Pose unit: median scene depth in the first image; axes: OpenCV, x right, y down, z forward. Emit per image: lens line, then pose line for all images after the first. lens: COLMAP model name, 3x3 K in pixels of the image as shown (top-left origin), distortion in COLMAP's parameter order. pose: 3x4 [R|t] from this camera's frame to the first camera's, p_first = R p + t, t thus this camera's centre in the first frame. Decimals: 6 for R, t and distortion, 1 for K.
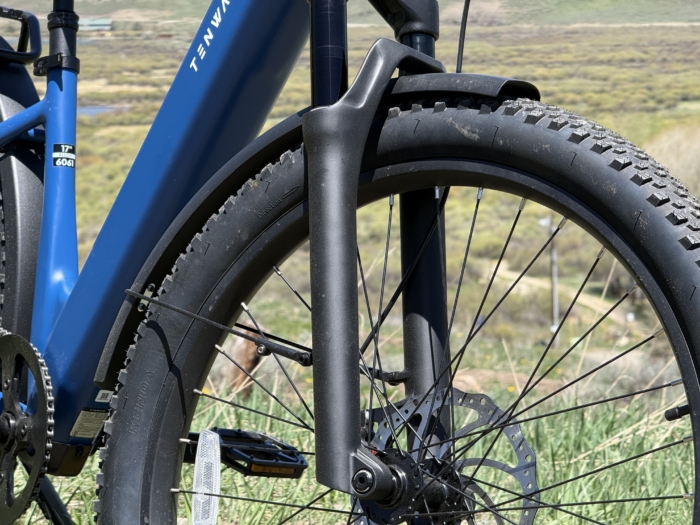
lens RADIAL K [[2512.9, 0, 347.1], [0, 2512.9, 263.1], [0, 0, 1]] dist [0.261482, 0.000000]
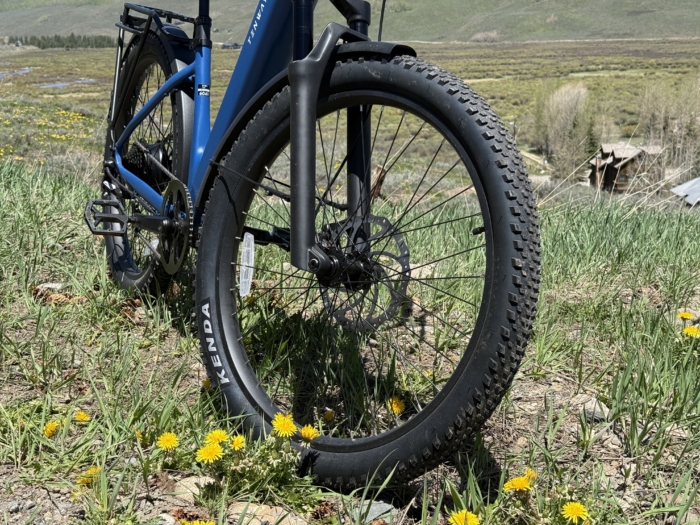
lens RADIAL K [[993.4, 0, 357.7], [0, 993.4, 262.2], [0, 0, 1]] dist [0.102412, 0.000000]
pose [[0.997227, 0.009915, -0.073751, 0.087330], [-0.000850, 0.992537, 0.121943, -0.004637], [0.074410, -0.121543, 0.989793, 0.256726]]
